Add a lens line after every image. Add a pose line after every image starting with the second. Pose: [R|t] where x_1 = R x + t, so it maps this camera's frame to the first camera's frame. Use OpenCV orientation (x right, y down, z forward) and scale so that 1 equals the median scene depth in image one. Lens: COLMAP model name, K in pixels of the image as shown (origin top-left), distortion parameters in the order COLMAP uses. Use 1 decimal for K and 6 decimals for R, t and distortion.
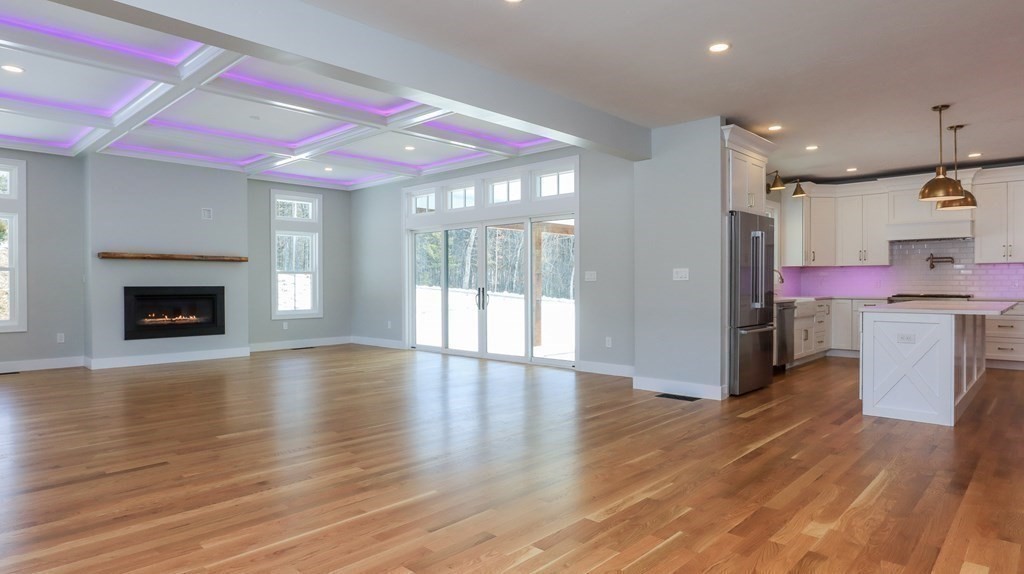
lens RADIAL K [[583.1, 0, 503.8], [0, 583.1, 288.0], [0, 0, 1]] dist [-0.034259, 0.012332]
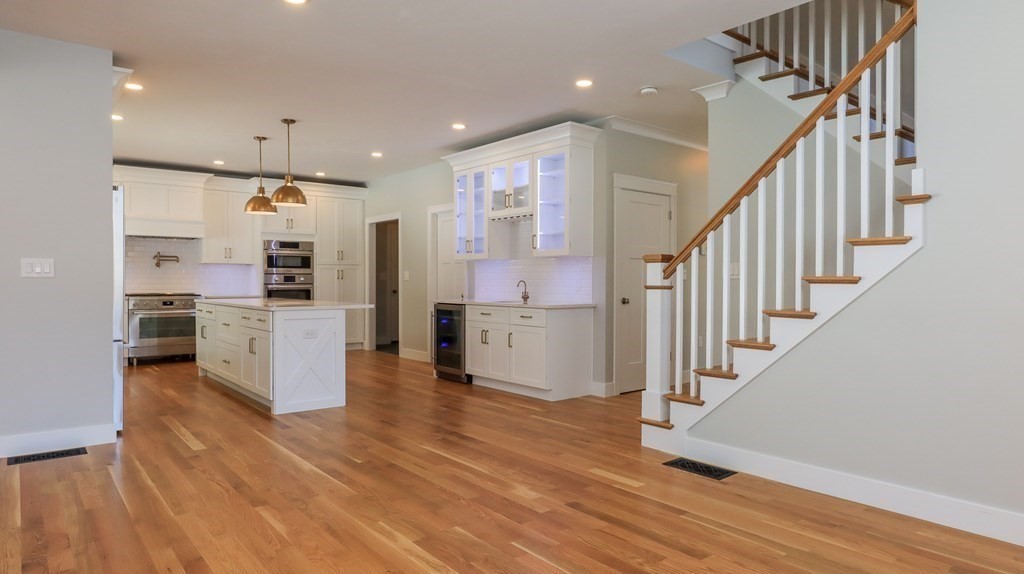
lens RADIAL K [[613.2, 0, 519.7], [0, 613.2, 285.5], [0, 0, 1]] dist [-0.025395, 0.000569]
pose [[0.122392, -0.003961, 0.992474, -0.307691], [0.004823, 0.999983, 0.003396, -0.003696], [-0.992470, 0.004371, 0.122409, 0.380894]]
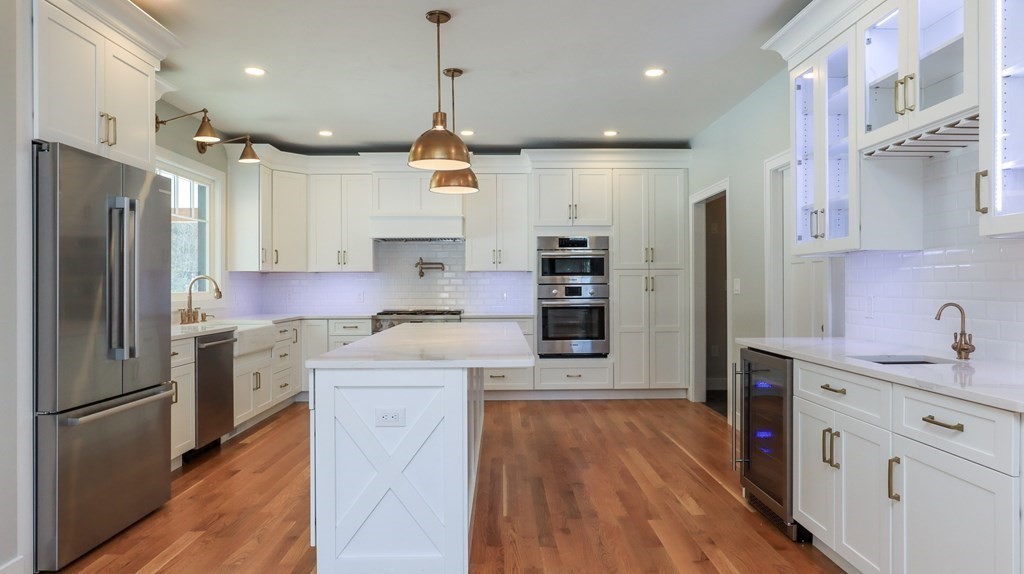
lens RADIAL K [[657.5, 0, 518.7], [0, 657.5, 285.3], [0, 0, 1]] dist [0.003089, 0.010481]
pose [[0.699914, 0.000438, 0.714227, 0.292118], [0.008379, 0.999926, -0.008824, -0.019748], [-0.714178, 0.012160, 0.699858, 0.409525]]
